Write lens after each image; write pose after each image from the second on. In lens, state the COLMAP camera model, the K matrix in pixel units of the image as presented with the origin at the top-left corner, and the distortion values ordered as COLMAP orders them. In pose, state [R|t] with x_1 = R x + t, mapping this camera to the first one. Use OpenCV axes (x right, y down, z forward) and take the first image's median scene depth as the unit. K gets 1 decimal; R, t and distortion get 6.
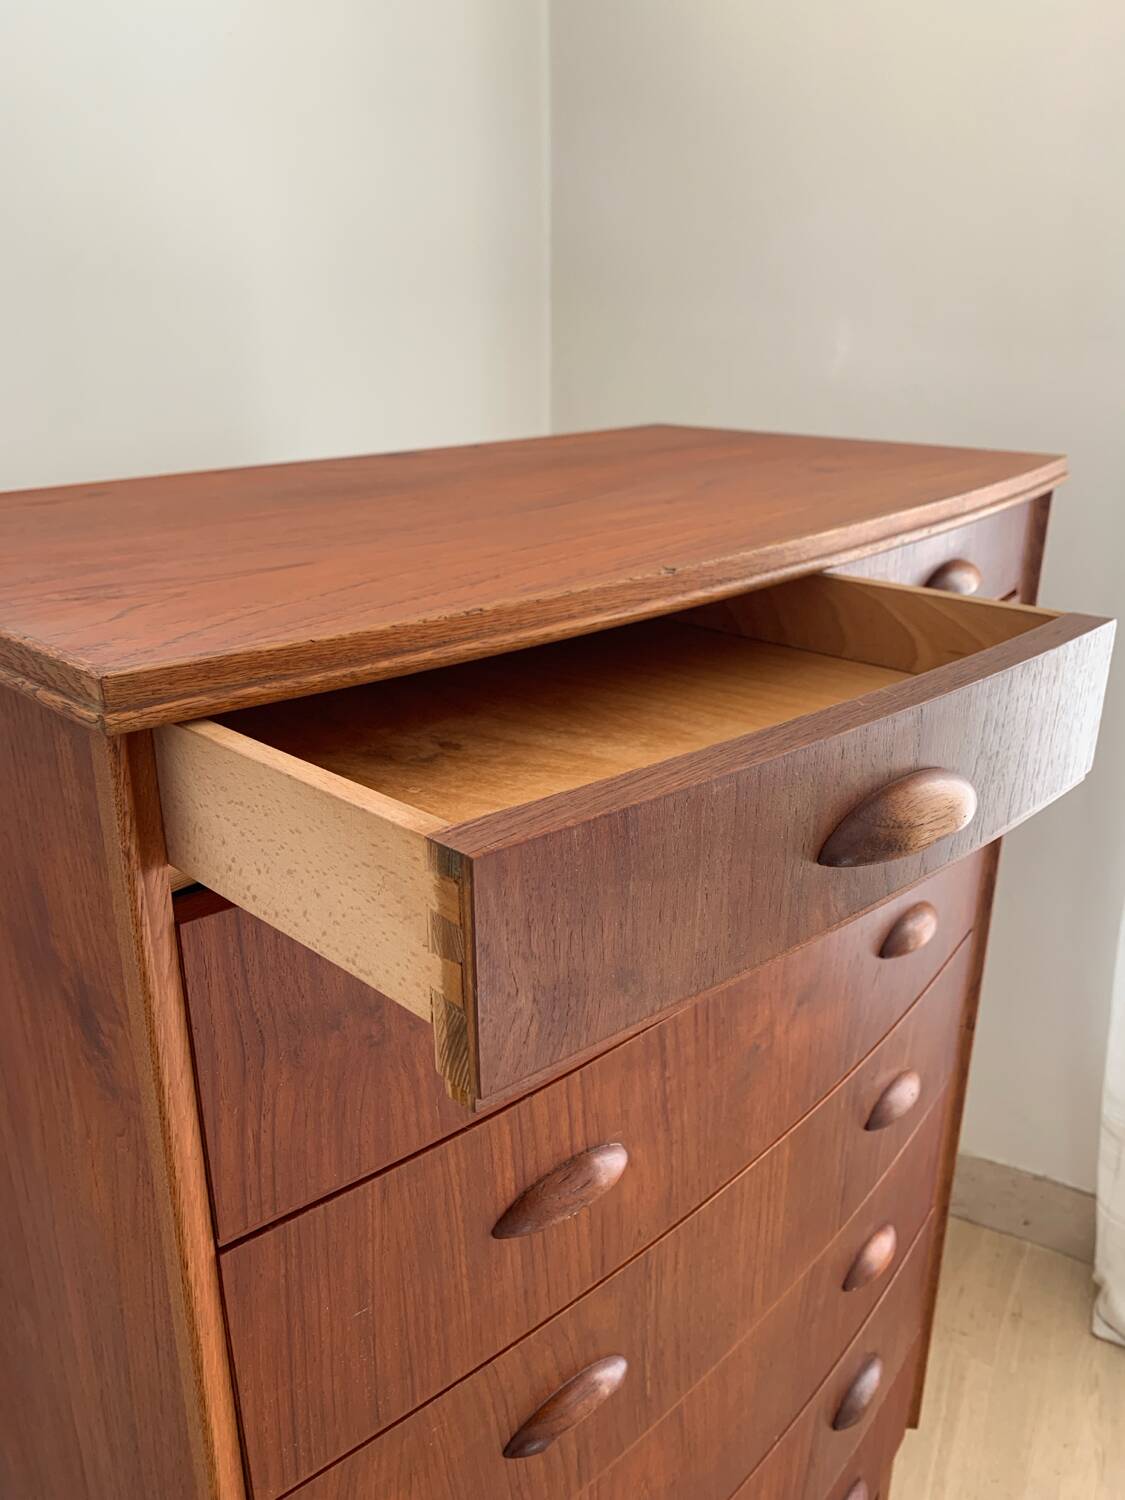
lens RADIAL K [[1140.3, 0, 554.0], [0, 1140.3, 747.9], [0, 0, 1]] dist [0.066204, -0.090307]
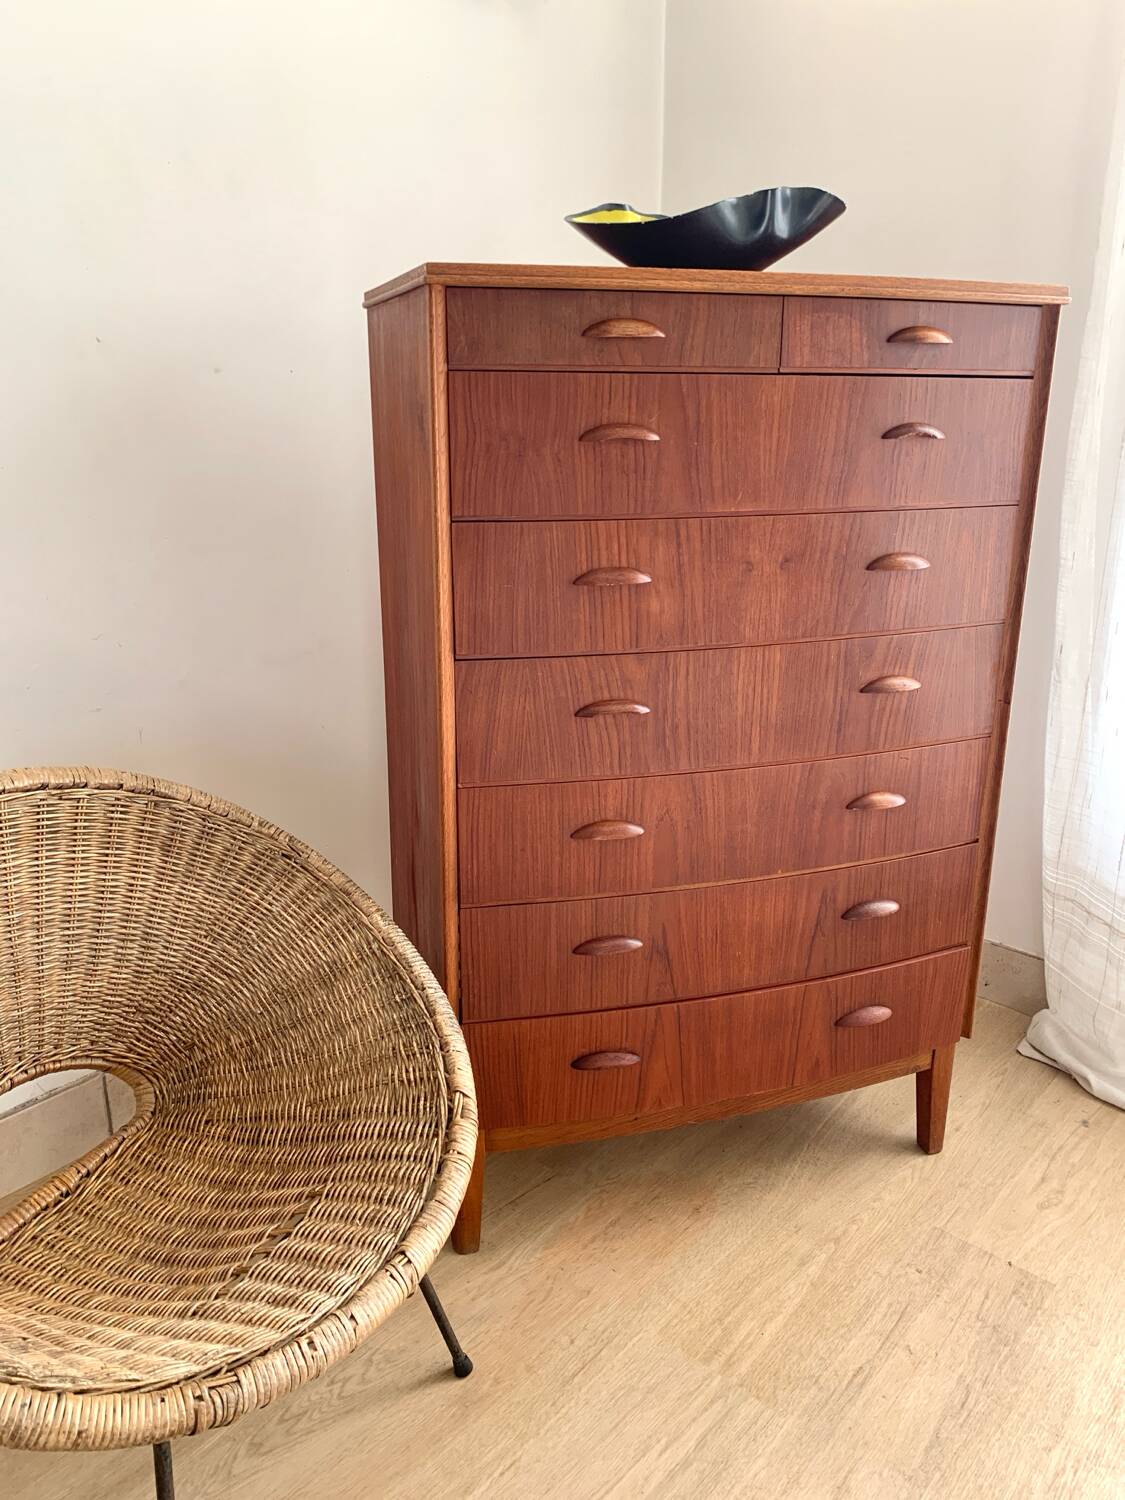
lens RADIAL K [[1143.1, 0, 566.7], [0, 1143.1, 746.4], [0, 0, 1]] dist [0.105759, -0.184279]
pose [[0.881646, 0.145827, -0.448815, 0.962355], [-0.174878, 0.984305, -0.023711, 0.771800], [0.438313, 0.099392, 0.893310, -0.952513]]
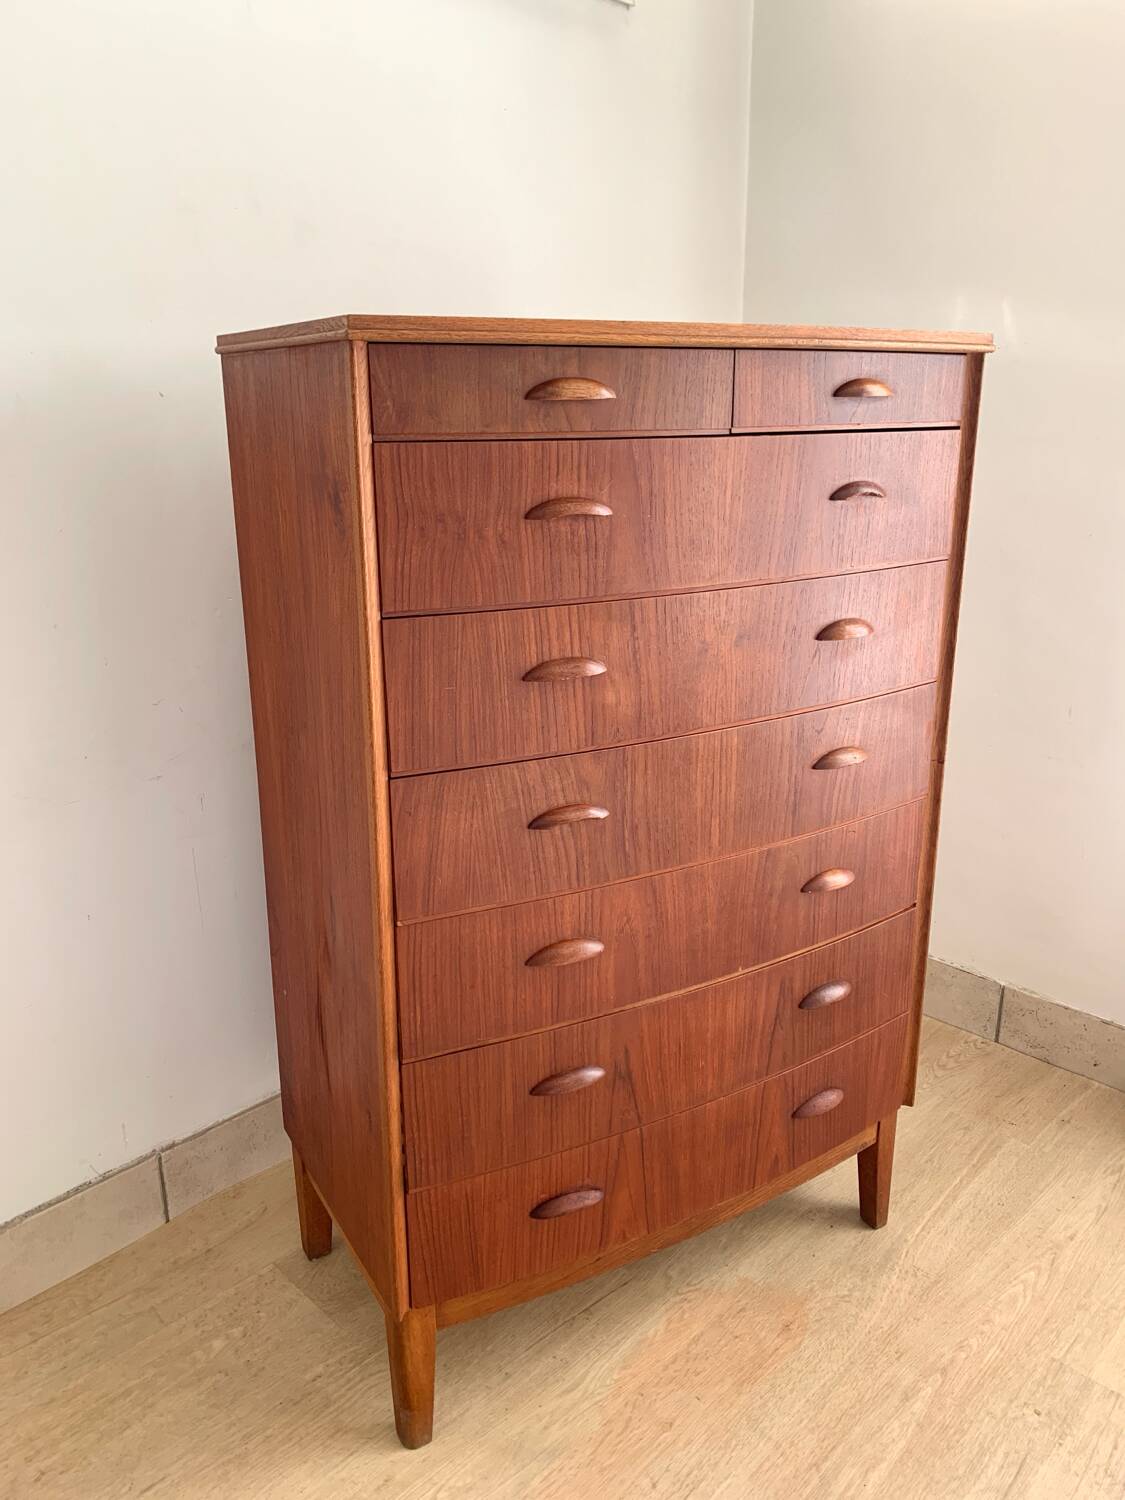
lens RADIAL K [[1142.9, 0, 562.5], [0, 1142.9, 750.0], [0, 0, 1]] dist [0.081691, -0.108139]
pose [[0.962781, 0.080676, -0.257963, 0.505562], [-0.095787, 0.994313, -0.046537, 0.607685], [0.252742, 0.069515, 0.965033, -0.816278]]
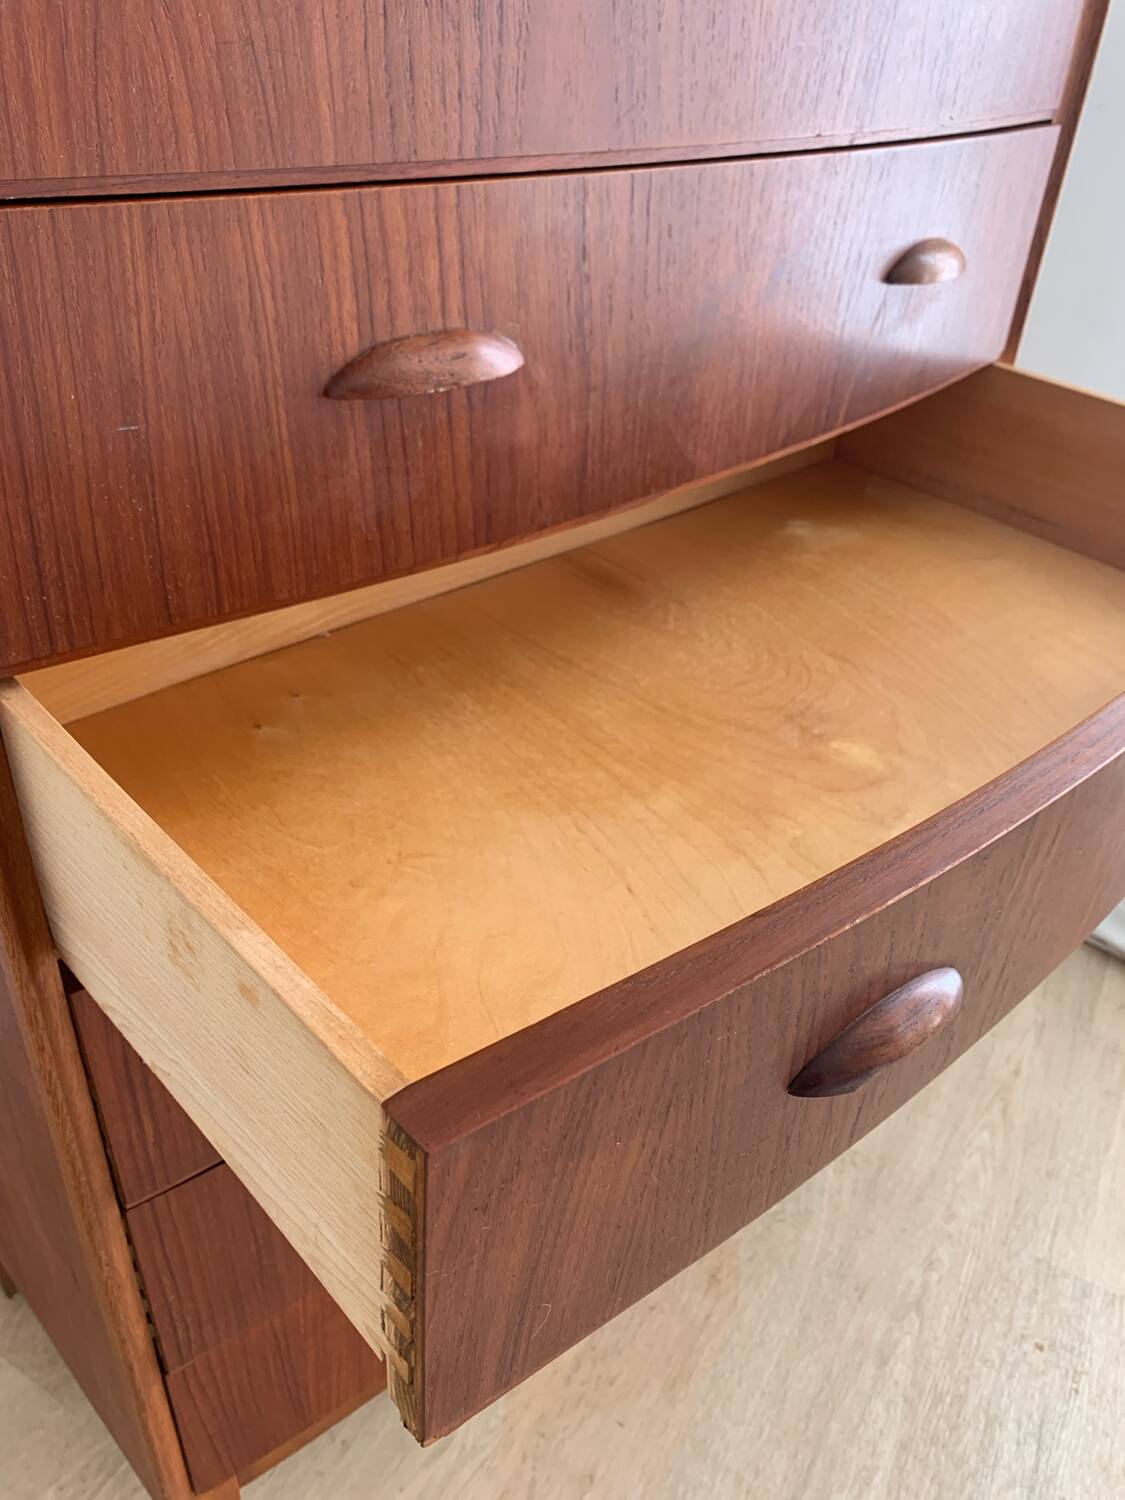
lens RADIAL K [[1176.0, 0, 562.2], [0, 1176.0, 764.1], [0, 0, 1]] dist [-0.008994, 0.000052]
pose [[0.998095, 0.059416, 0.016630, 0.097669], [-0.061669, 0.969082, 0.238908, 0.451457], [-0.001920, -0.239479, 0.970900, 0.201556]]
